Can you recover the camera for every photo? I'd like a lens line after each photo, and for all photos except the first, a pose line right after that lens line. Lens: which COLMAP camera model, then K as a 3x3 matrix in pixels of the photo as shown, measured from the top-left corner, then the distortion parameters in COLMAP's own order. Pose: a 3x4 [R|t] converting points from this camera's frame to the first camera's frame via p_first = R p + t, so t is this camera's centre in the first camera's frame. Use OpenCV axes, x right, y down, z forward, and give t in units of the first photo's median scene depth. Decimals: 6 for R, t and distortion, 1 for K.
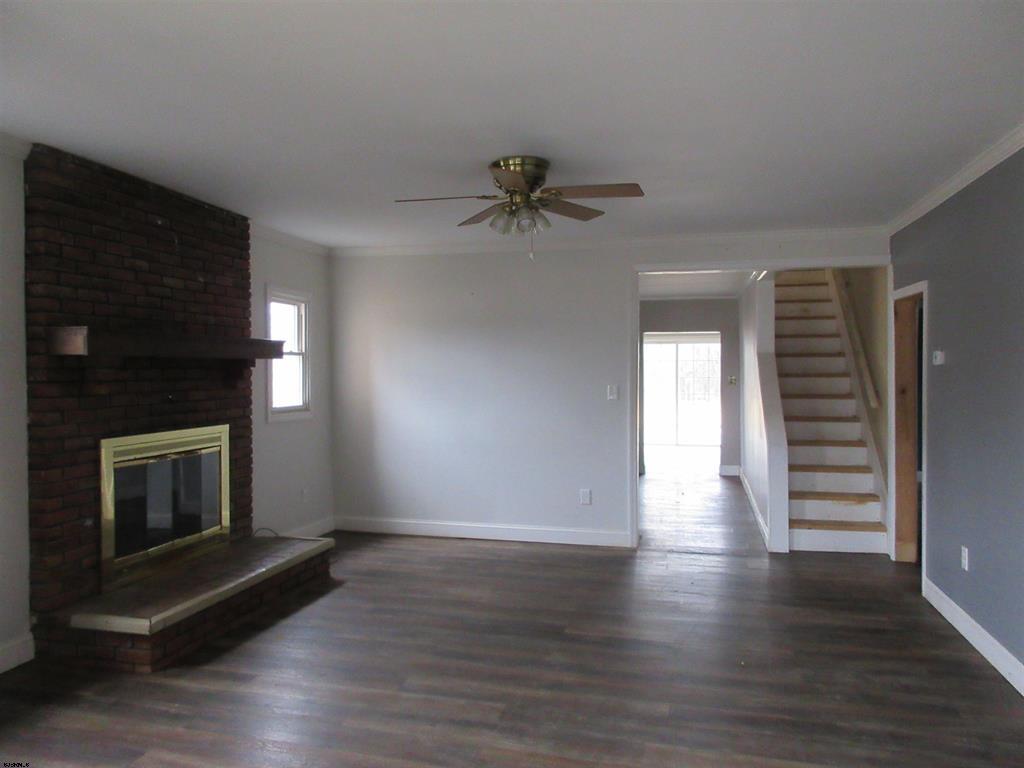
lens RADIAL K [[761.6, 0, 504.1], [0, 761.6, 379.9], [0, 0, 1]] dist [0.007000, 0.009381]
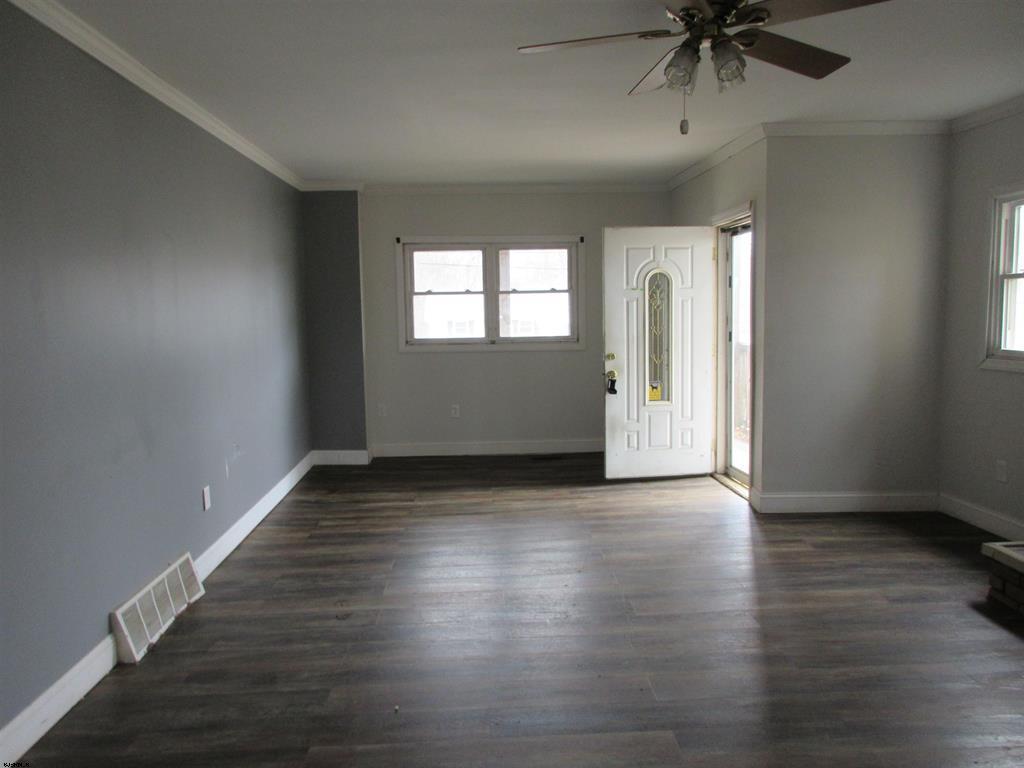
lens RADIAL K [[761.6, 0, 513.3], [0, 761.6, 384.1], [0, 0, 1]] dist [0.007000, 0.009381]
pose [[-0.957720, 0.045258, -0.284119, 0.318067], [0.015453, 0.994216, 0.106281, -0.007389], [0.287286, 0.097397, -0.952880, 1.349037]]
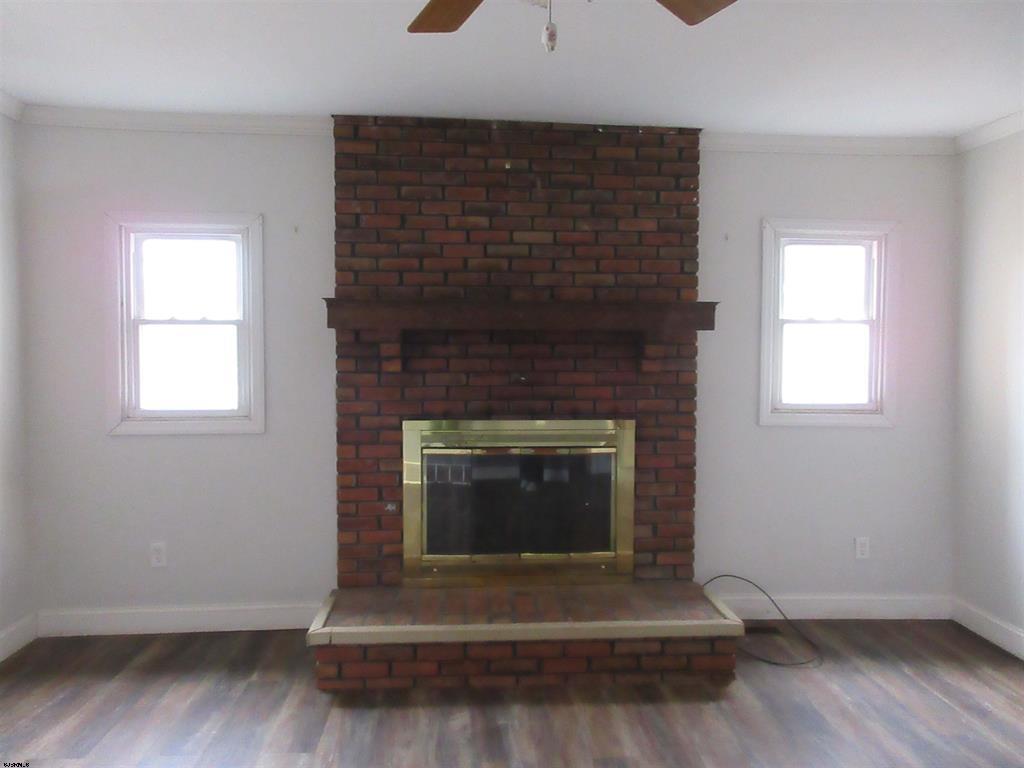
lens RADIAL K [[761.6, 0, 513.6], [0, 761.6, 381.5], [0, 0, 1]] dist [0.007000, 0.009381]
pose [[0.317269, 0.040722, -0.947461, 0.327466], [-0.018304, 0.999154, 0.036815, -0.004319], [0.948159, 0.005662, 0.317746, 0.717993]]
